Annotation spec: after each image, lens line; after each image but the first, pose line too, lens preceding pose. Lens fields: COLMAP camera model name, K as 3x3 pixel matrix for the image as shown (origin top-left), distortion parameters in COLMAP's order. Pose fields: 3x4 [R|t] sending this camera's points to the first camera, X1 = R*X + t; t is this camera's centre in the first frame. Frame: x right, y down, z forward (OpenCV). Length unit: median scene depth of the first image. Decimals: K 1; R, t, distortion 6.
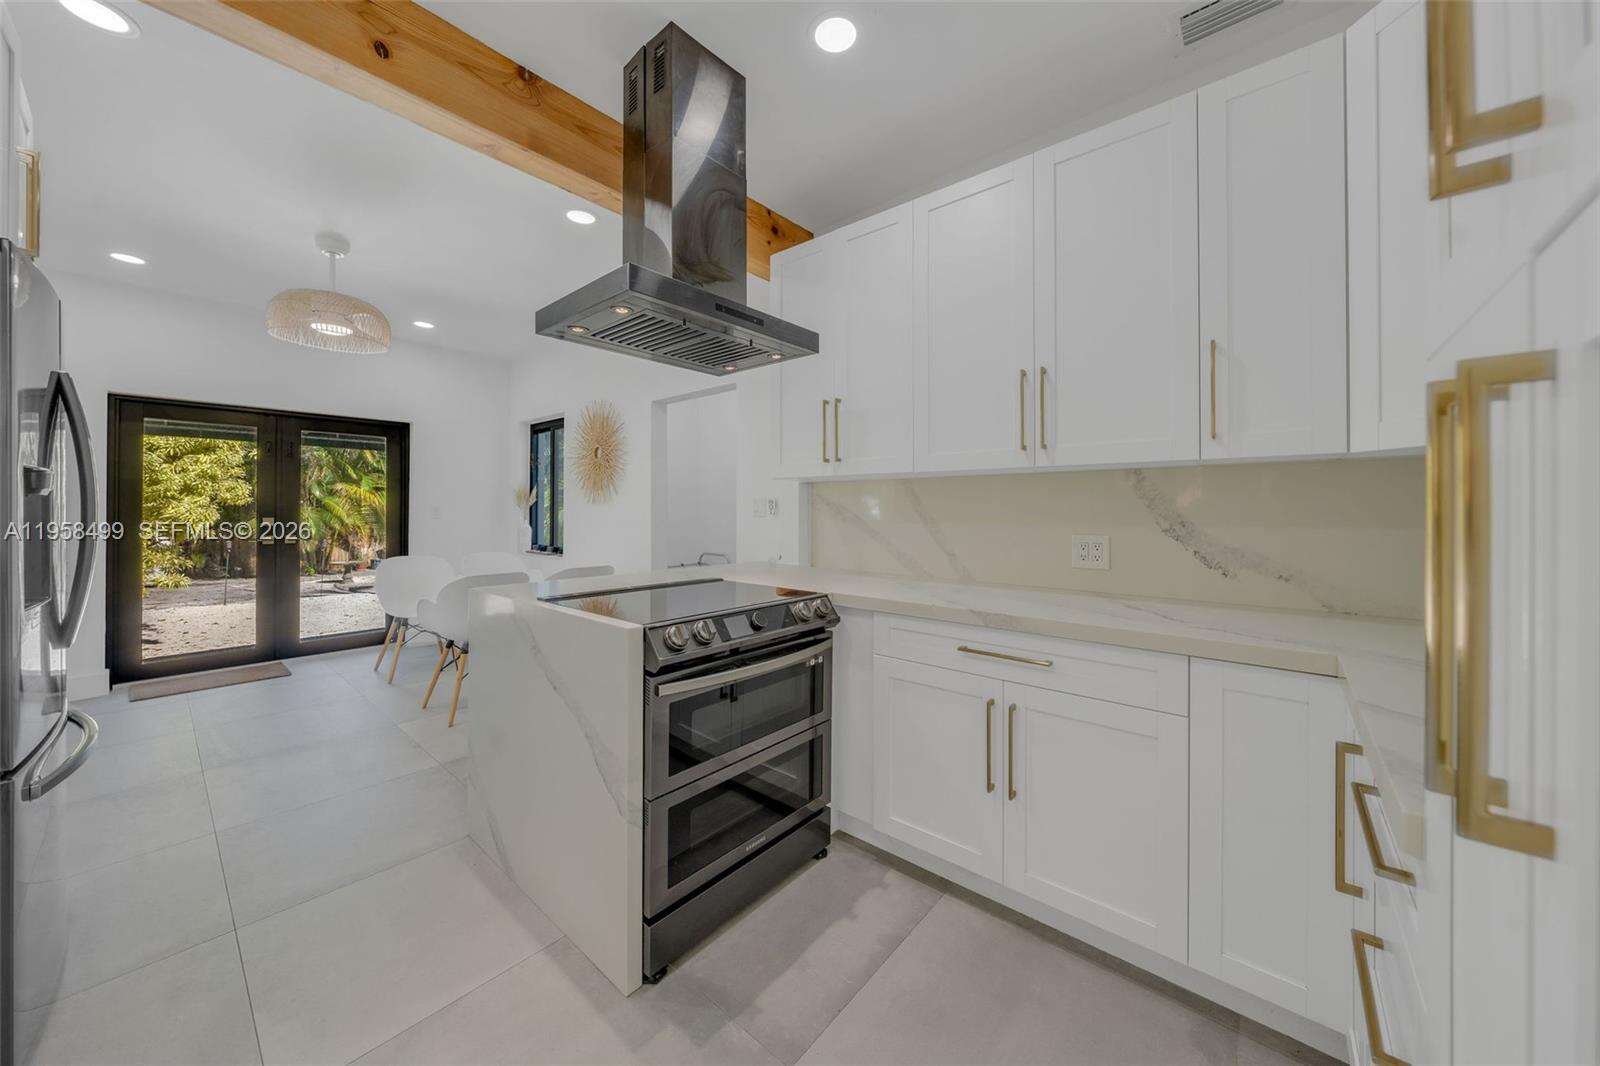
lens RADIAL K [[553.5, 0, 802.9], [0, 553.5, 504.6], [0, 0, 1]] dist [-0.000428, -0.000450]
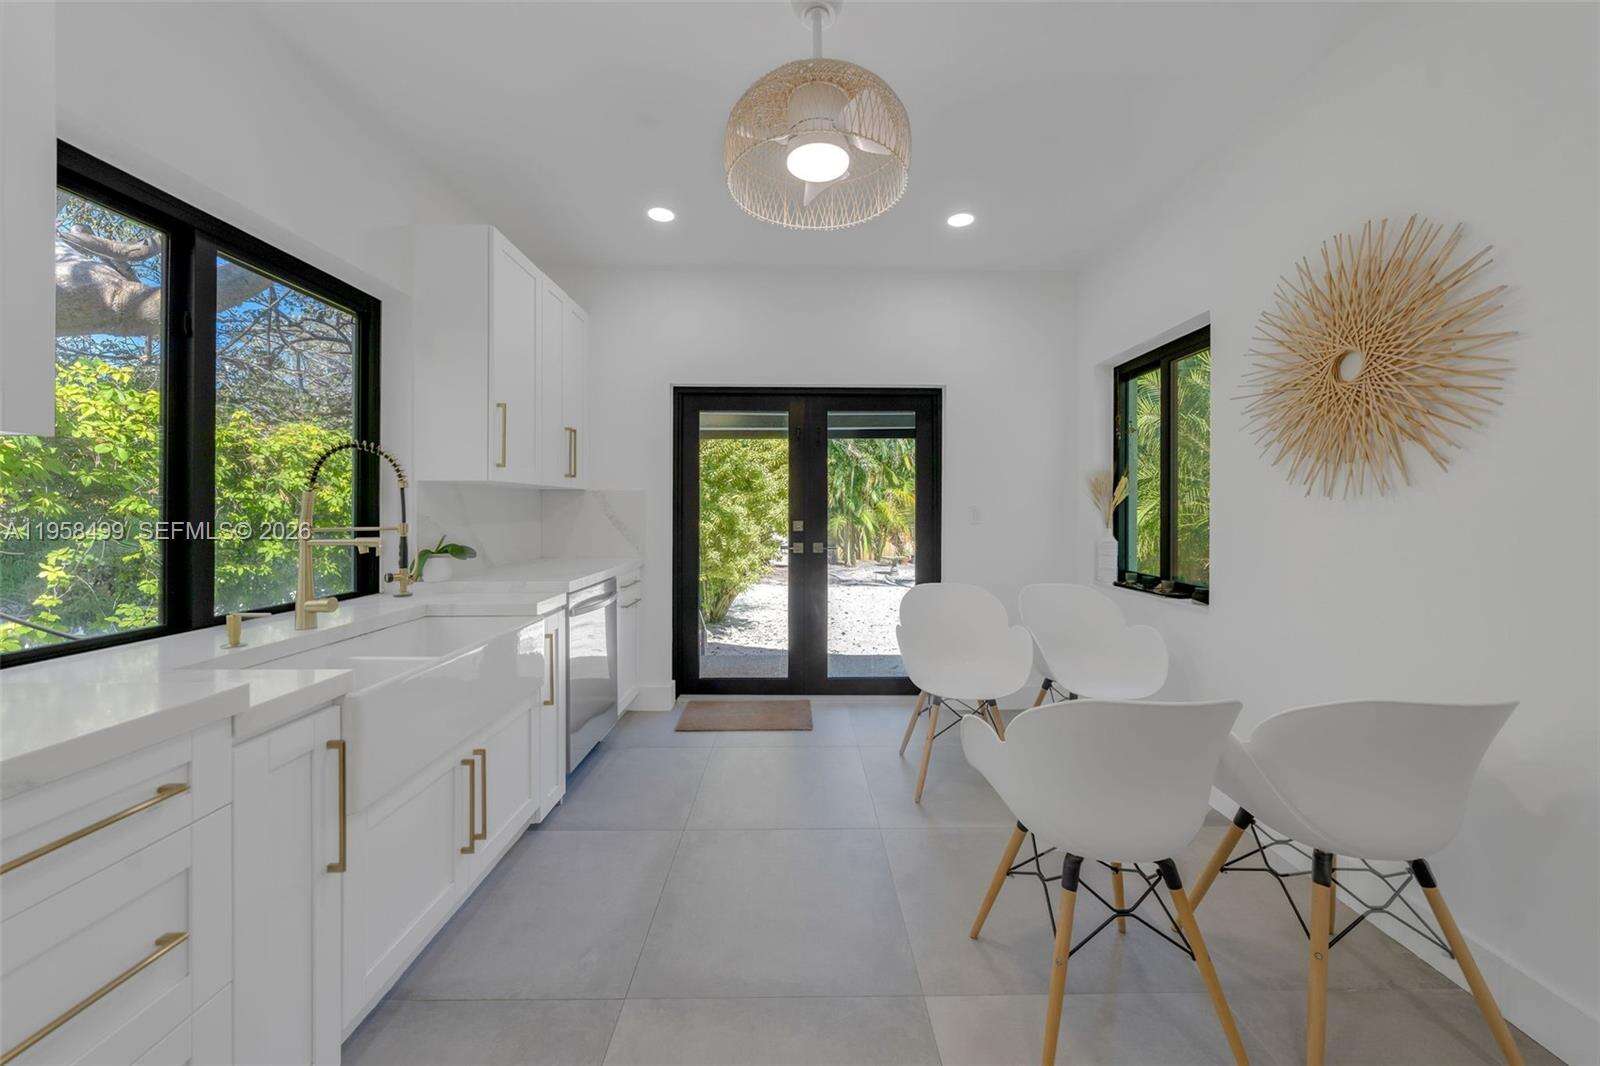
lens RADIAL K [[553.5, 0, 798.8], [0, 553.5, 508.4], [0, 0, 1]] dist [-0.000428, -0.000450]
pose [[0.647724, -0.002824, -0.761869, -0.268376], [0.005677, 0.999983, 0.001119, 0.003747], [0.761854, -0.005050, 0.647730, 0.370661]]
